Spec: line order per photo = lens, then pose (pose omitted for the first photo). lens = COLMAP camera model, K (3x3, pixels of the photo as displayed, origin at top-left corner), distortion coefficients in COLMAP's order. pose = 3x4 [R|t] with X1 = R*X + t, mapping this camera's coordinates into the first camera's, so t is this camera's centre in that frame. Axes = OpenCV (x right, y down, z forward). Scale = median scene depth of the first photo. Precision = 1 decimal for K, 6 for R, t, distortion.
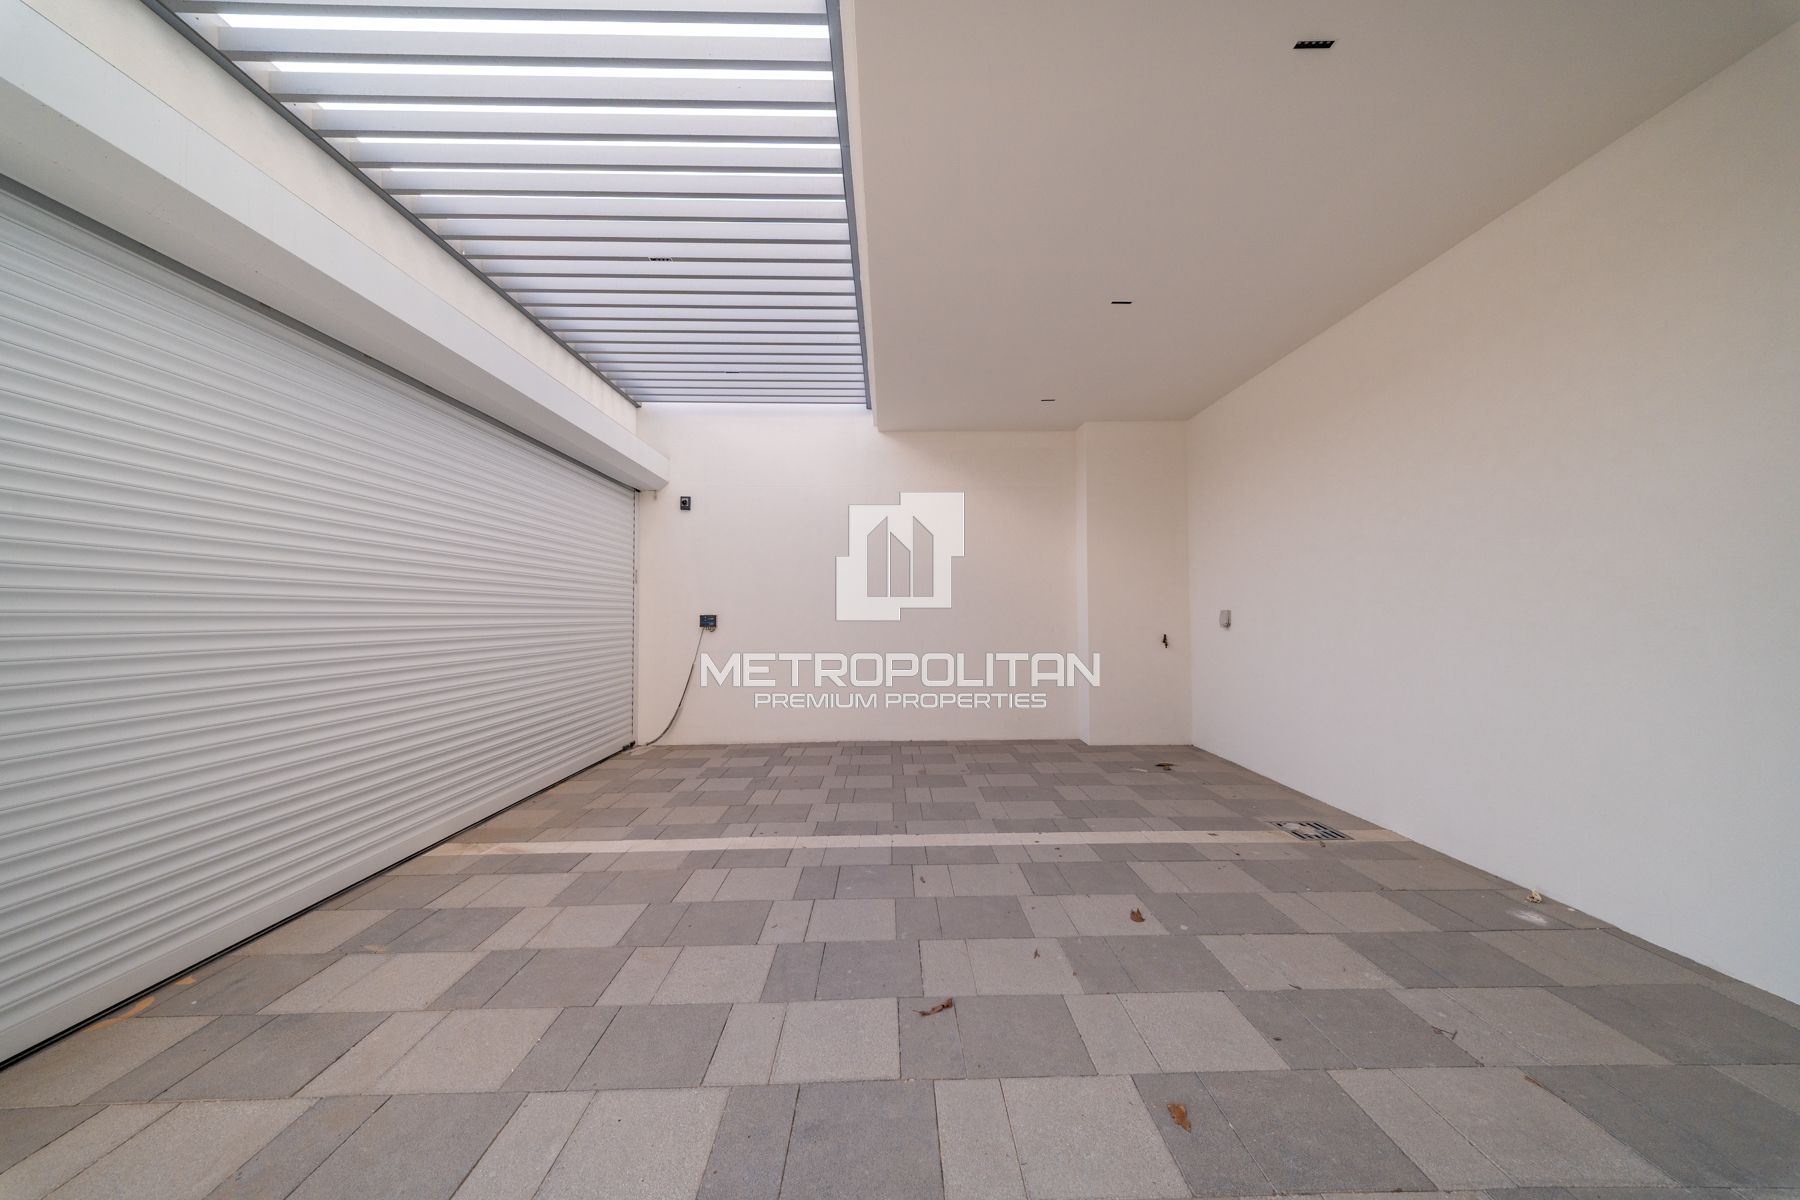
lens RADIAL K [[624.6, 0, 899.2], [0, 624.6, 605.5], [0, 0, 1]] dist [0.009937, -0.001775]
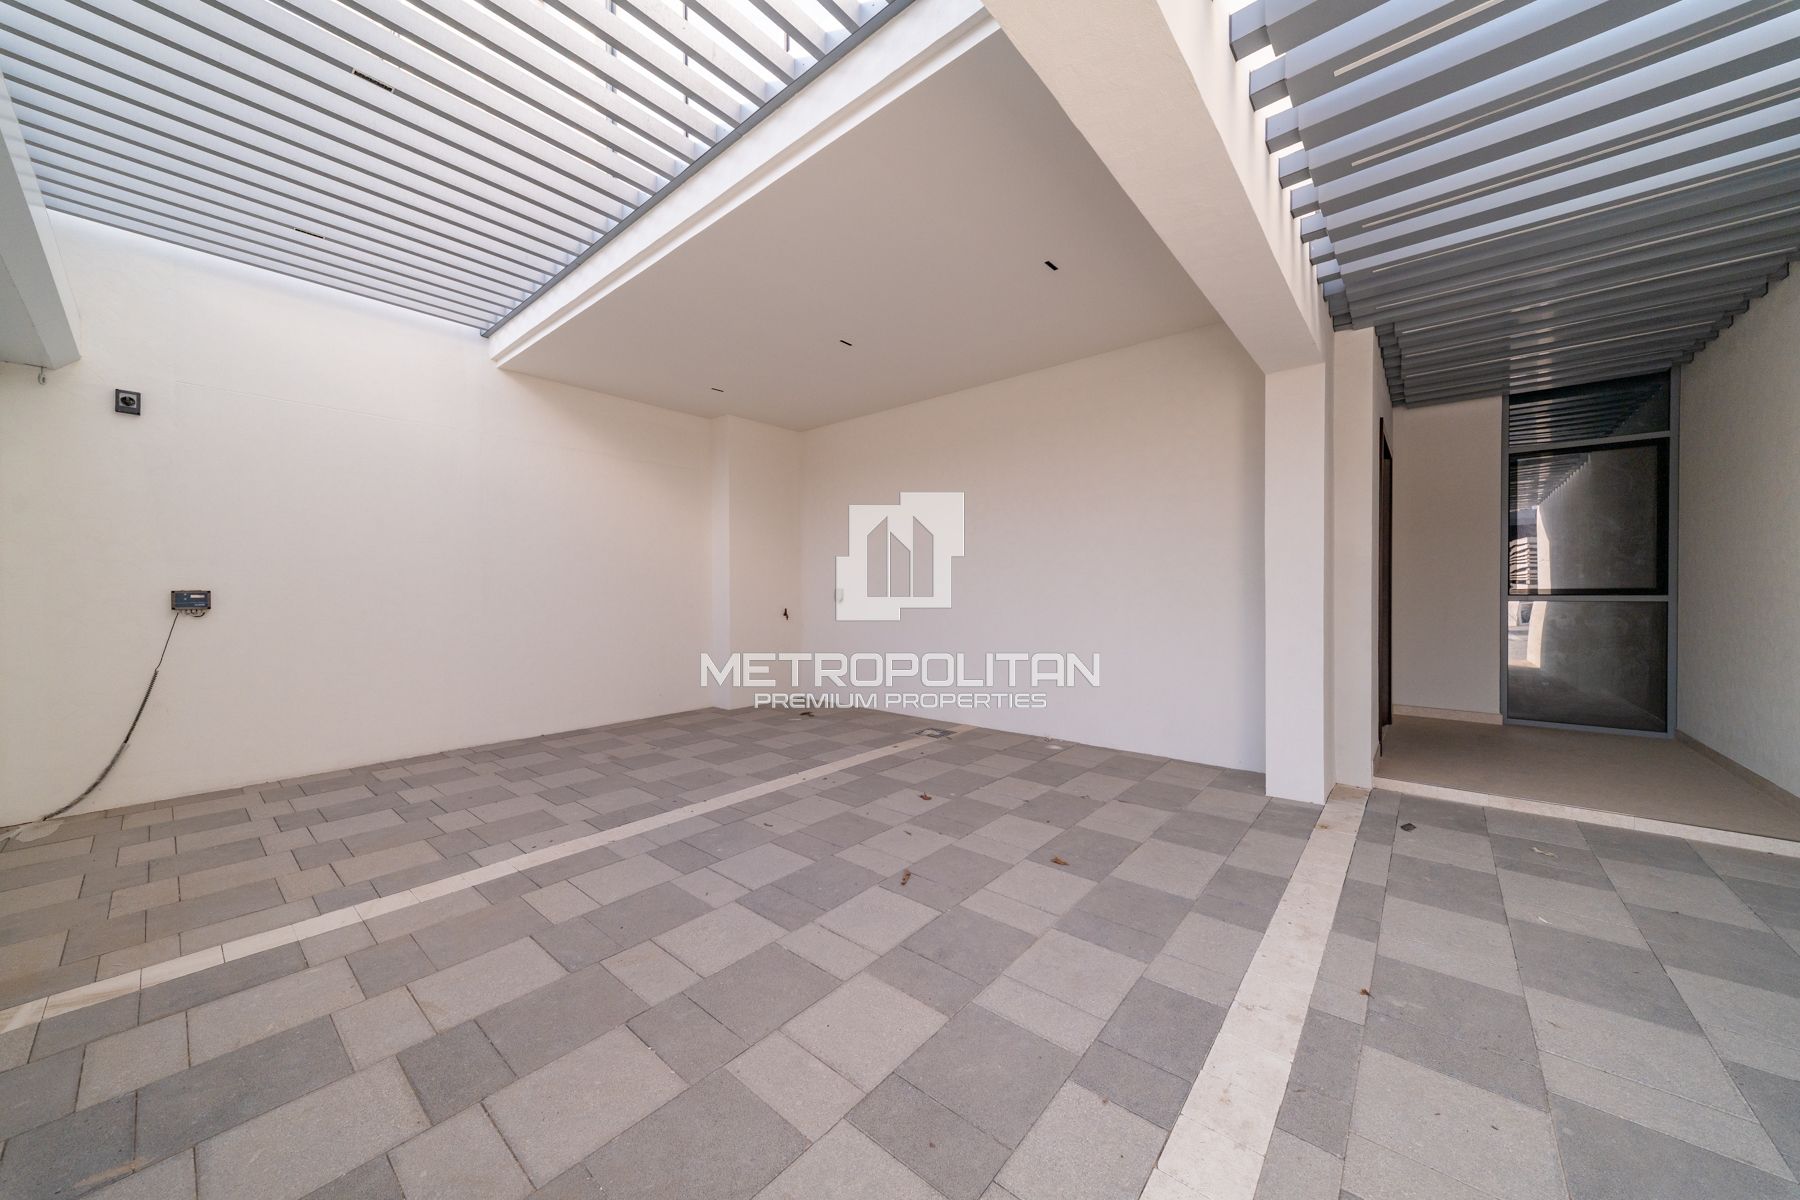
lens RADIAL K [[624.6, 0, 909.9], [0, 624.6, 596.7], [0, 0, 1]] dist [0.009937, -0.001775]
pose [[0.653471, -0.002468, 0.756948, -0.577843], [-0.007290, 0.999928, 0.009554, 0.019013], [-0.756917, -0.011761, 0.653406, 0.079741]]
